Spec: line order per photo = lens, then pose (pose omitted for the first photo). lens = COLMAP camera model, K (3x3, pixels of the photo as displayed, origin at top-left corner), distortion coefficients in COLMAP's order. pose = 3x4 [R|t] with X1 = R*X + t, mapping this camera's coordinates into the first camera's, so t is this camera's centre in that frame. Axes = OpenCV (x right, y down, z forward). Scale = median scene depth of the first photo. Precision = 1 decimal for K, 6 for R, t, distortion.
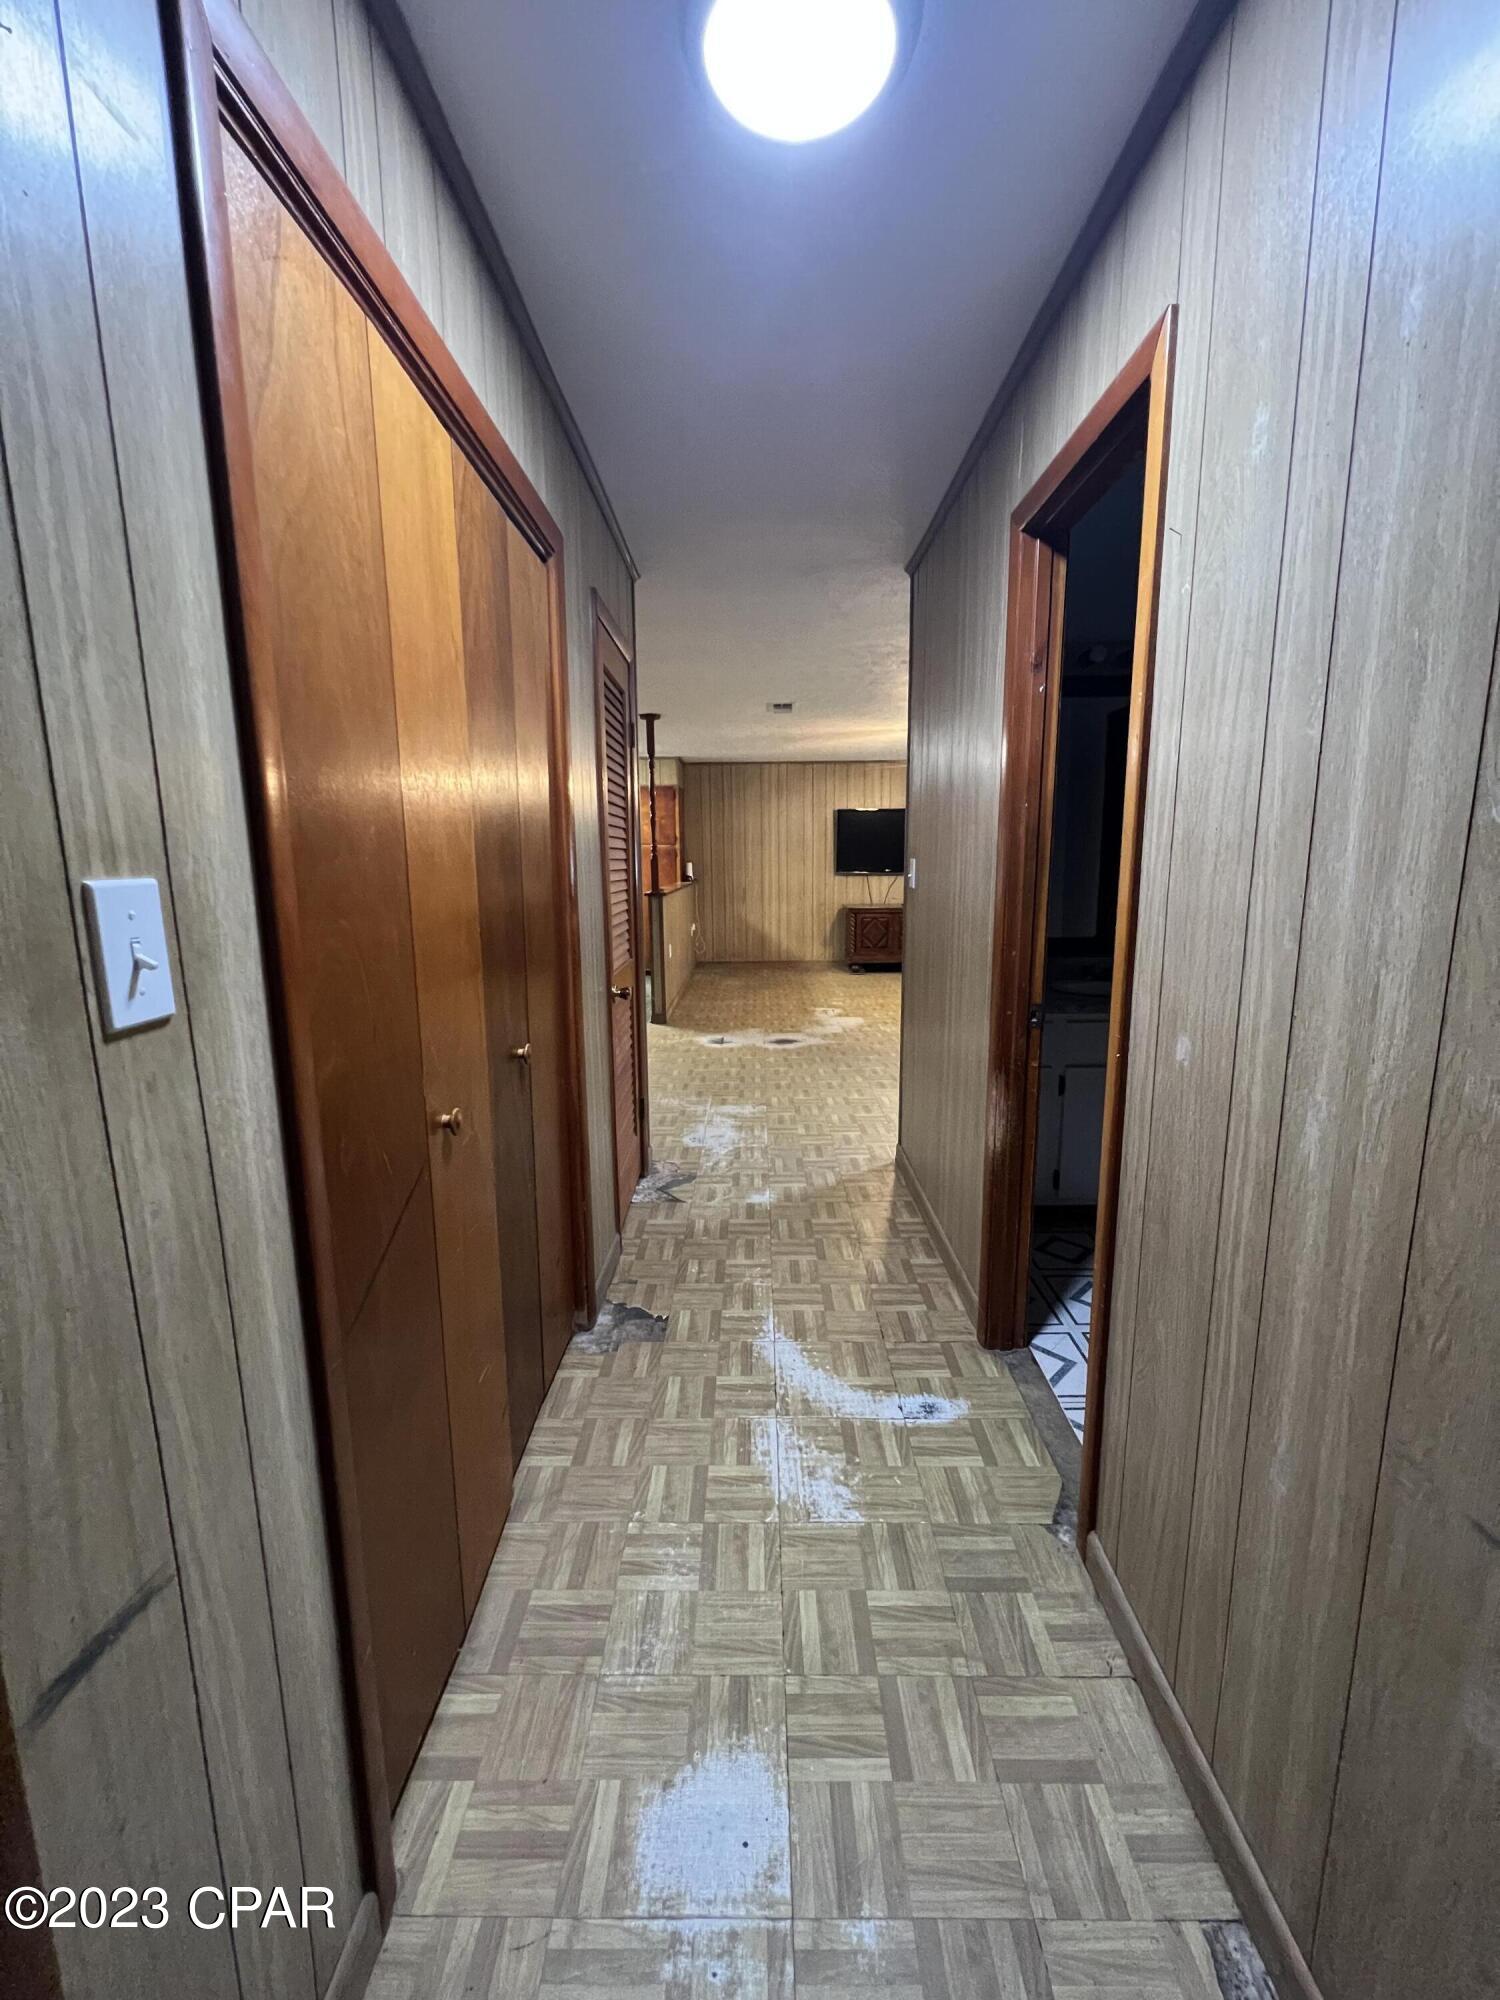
lens RADIAL K [[796.8, 0, 751.8], [0, 796.8, 991.8], [0, 0, 1]] dist [-0.001932, 0.000117]
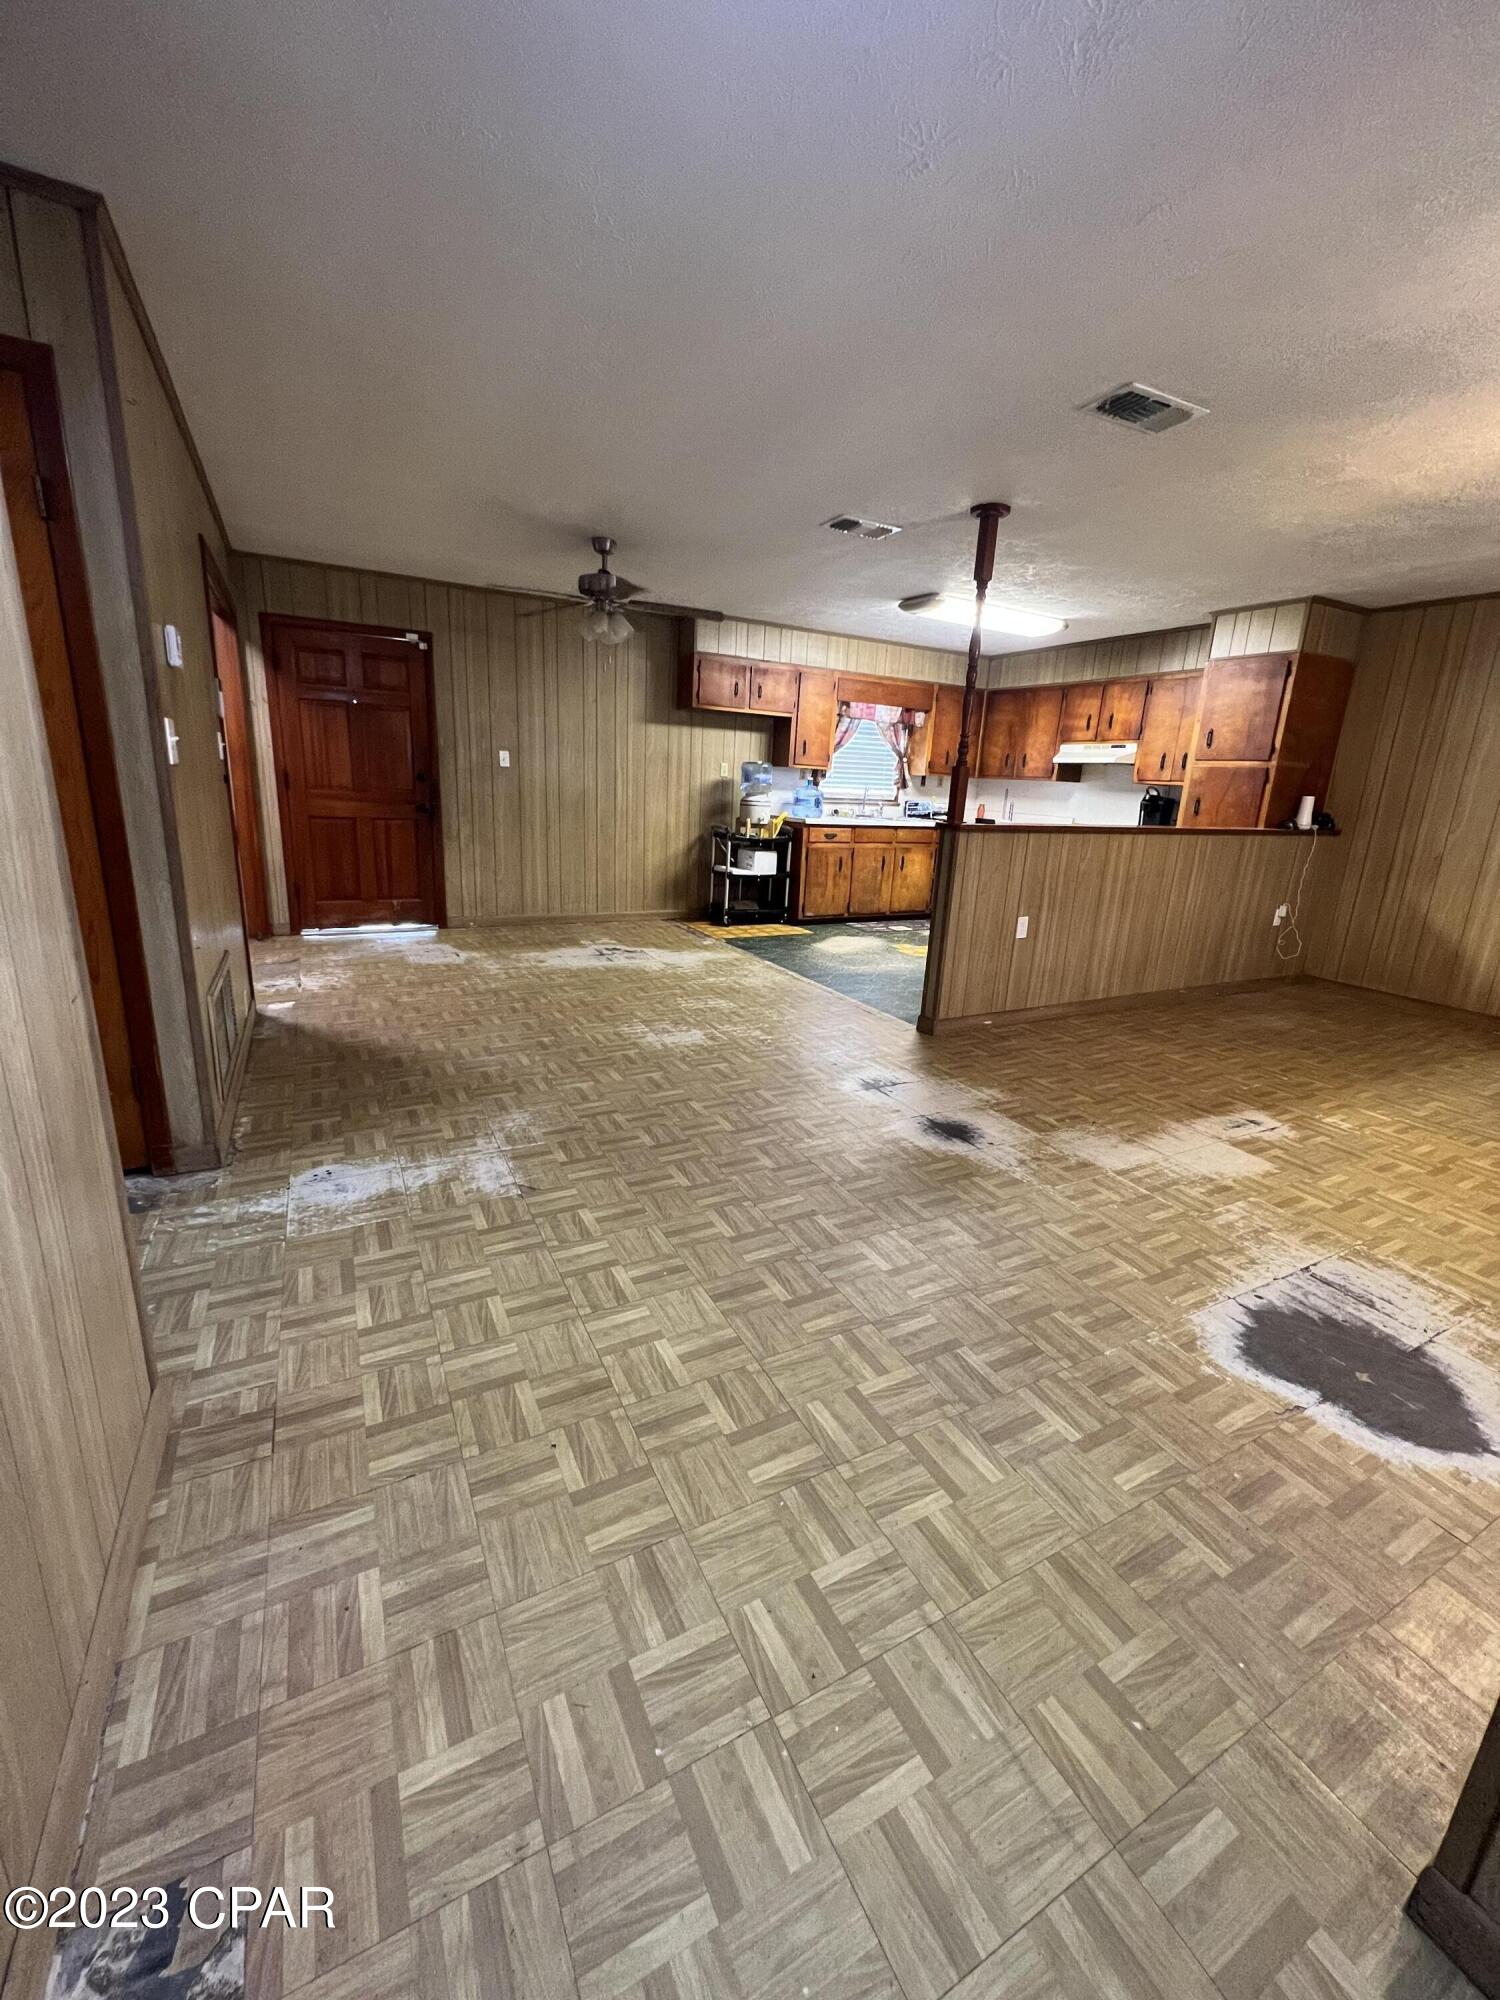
lens RADIAL K [[796.8, 0, 751.8], [0, 796.8, 991.8], [0, 0, 1]] dist [-0.001932, 0.000117]
pose [[0.470802, 0.256278, -0.844196, 0.557649], [-0.195371, 0.963407, 0.183511, -0.130200], [0.860335, 0.078534, 0.503643, 0.916702]]
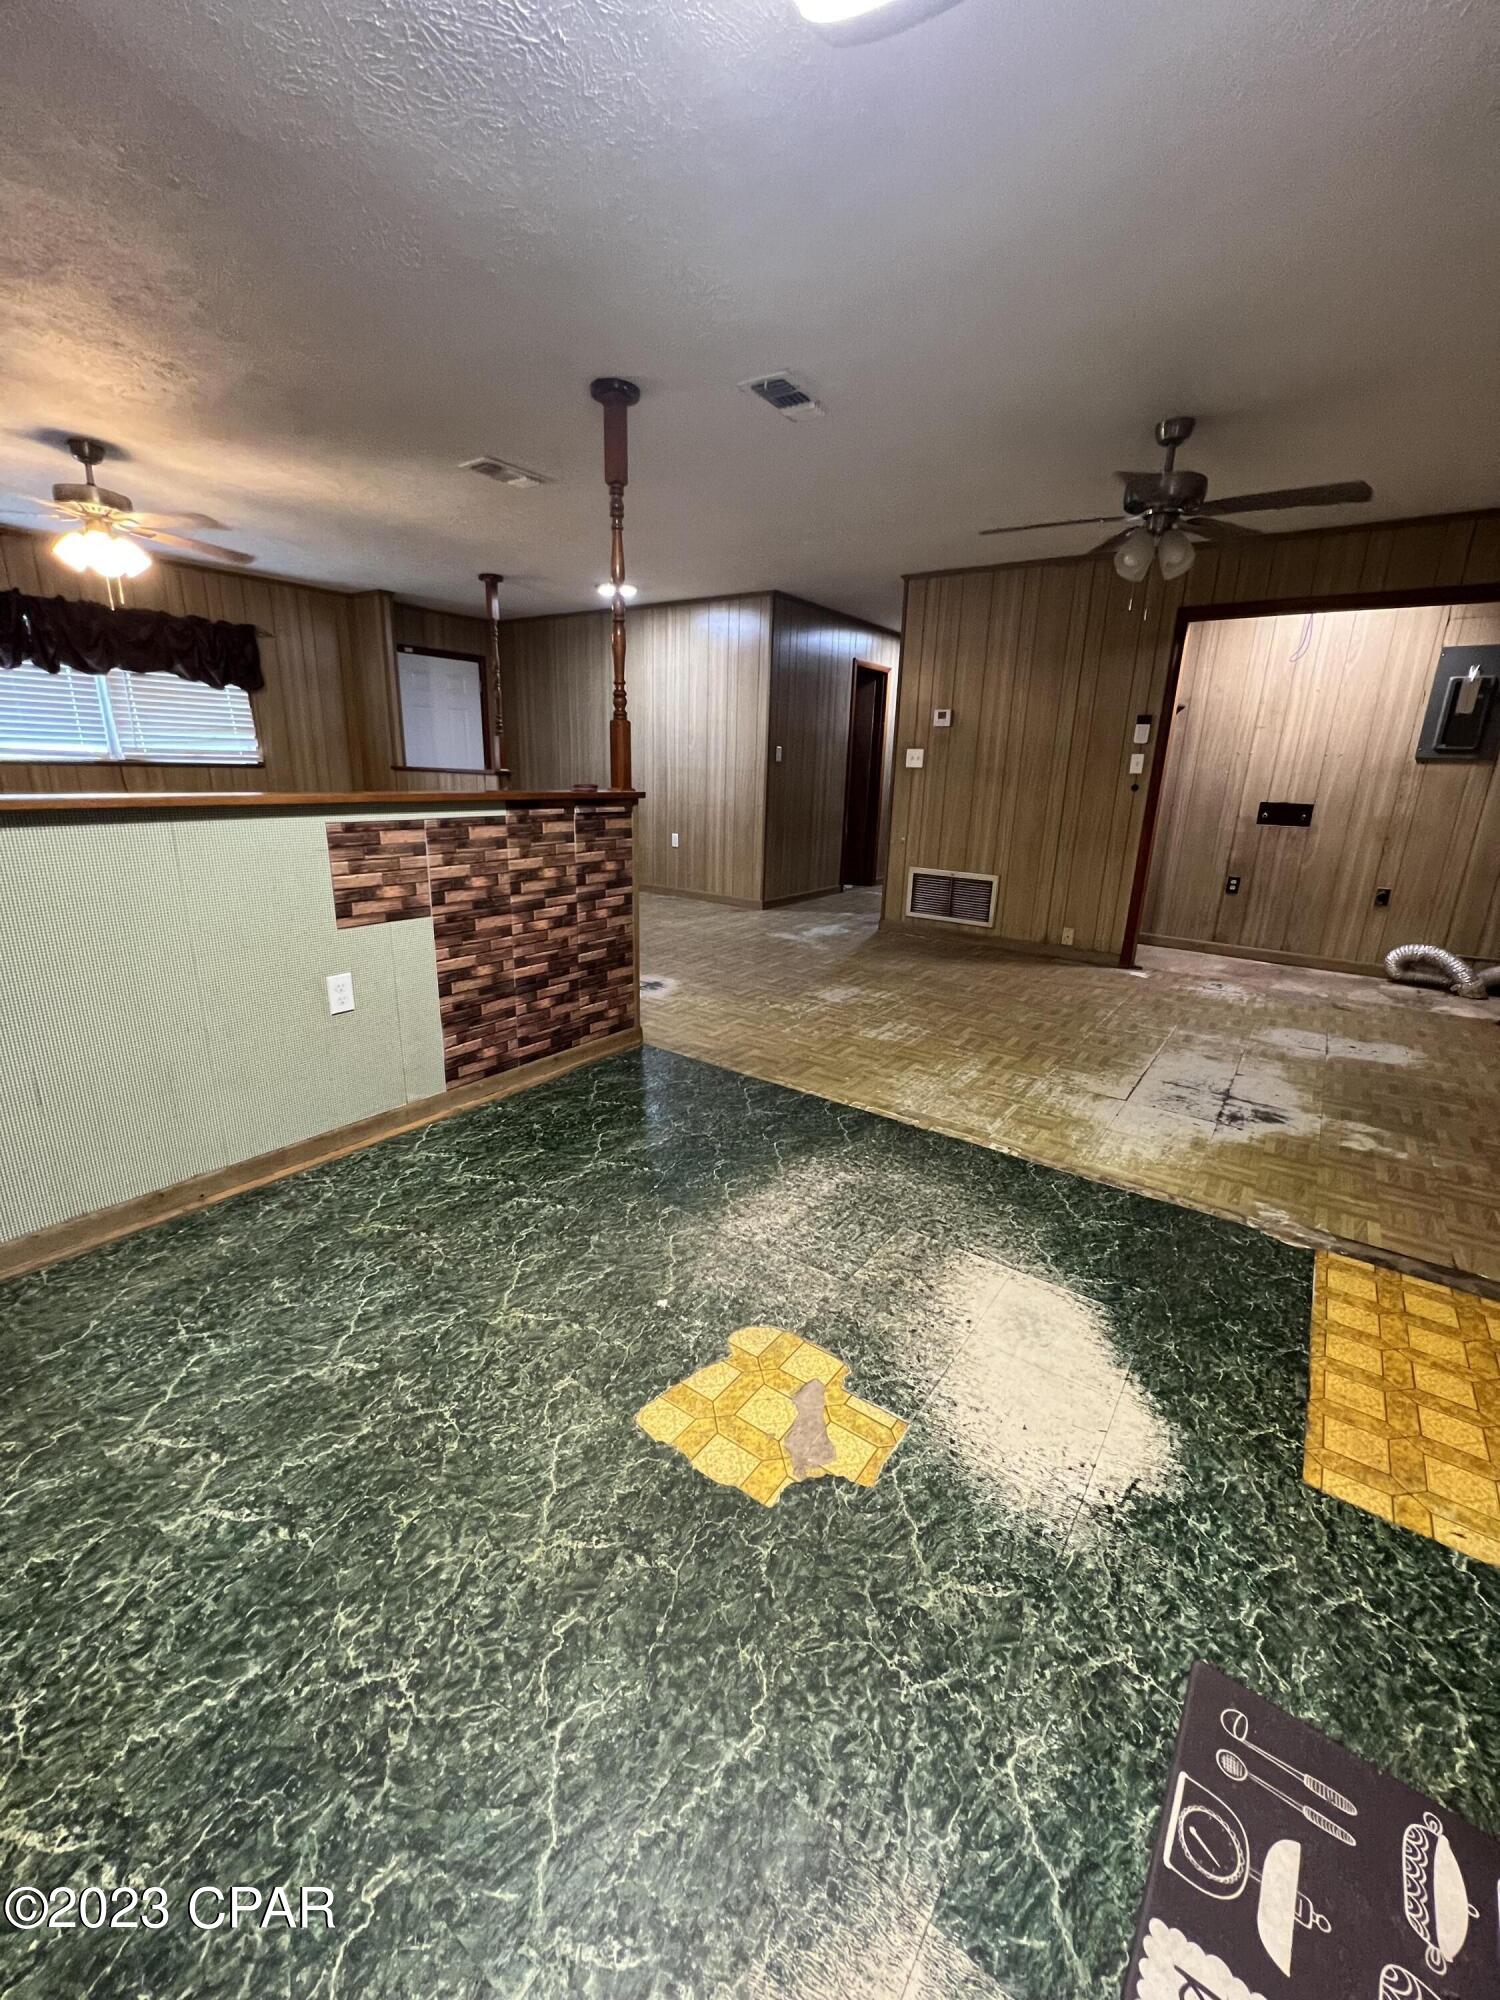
lens RADIAL K [[796.8, 0, 751.8], [0, 796.8, 991.8], [0, 0, 1]] dist [-0.001932, 0.000117]
pose [[-0.814911, -0.180747, 0.550682, -0.705838], [0.068216, 0.913614, 0.400819, -0.315350], [-0.575557, 0.364197, -0.732185, 2.114662]]
